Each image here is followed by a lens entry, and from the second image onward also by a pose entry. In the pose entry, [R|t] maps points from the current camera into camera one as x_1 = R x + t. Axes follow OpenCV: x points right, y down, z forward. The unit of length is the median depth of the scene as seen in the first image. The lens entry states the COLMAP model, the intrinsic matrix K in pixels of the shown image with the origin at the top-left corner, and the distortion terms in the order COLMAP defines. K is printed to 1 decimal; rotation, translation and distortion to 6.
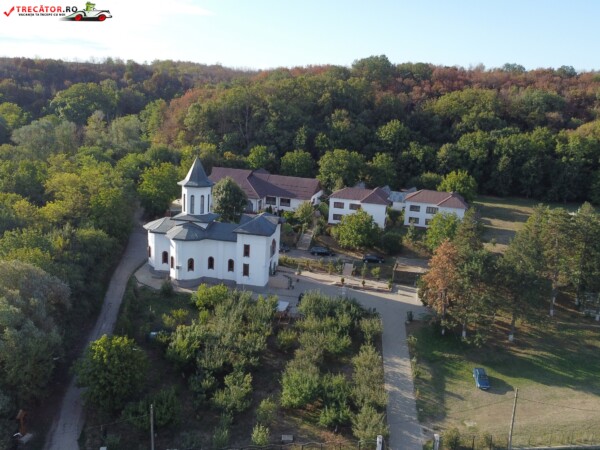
lens RADIAL K [[588.4, 0, 300.3], [0, 588.4, 223.8], [0, 0, 1]] dist [-0.013542, 0.000000]
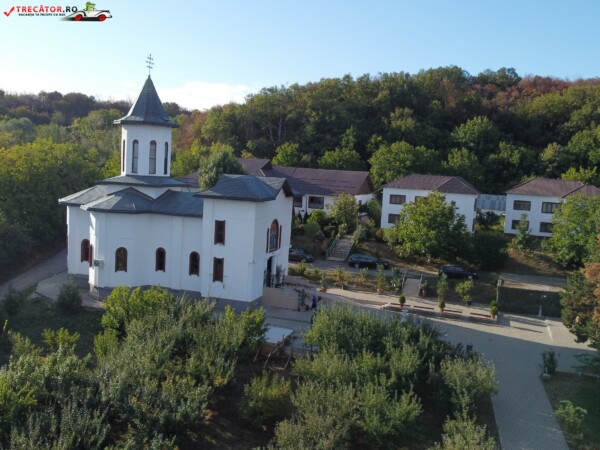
lens RADIAL K [[588.4, 0, 301.4], [0, 588.4, 225.2], [0, 0, 1]] dist [-0.013542, 0.000000]
pose [[0.994400, 0.010841, -0.105123, 0.036875], [-0.025497, 0.989951, -0.139097, 0.107289], [0.102558, 0.140998, 0.984683, 0.463392]]
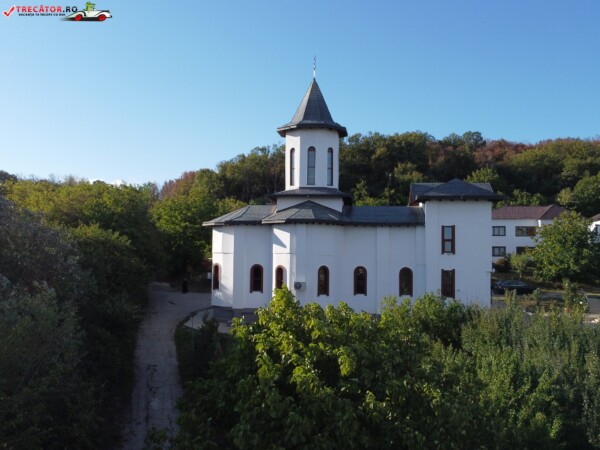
lens RADIAL K [[588.4, 0, 294.9], [0, 588.4, 225.0], [0, 0, 1]] dist [-0.013542, 0.000000]
pose [[0.995589, -0.035484, 0.086850, -0.240410], [0.059037, 0.956410, -0.285997, 0.152962], [-0.072916, 0.289863, 0.954286, 0.545128]]
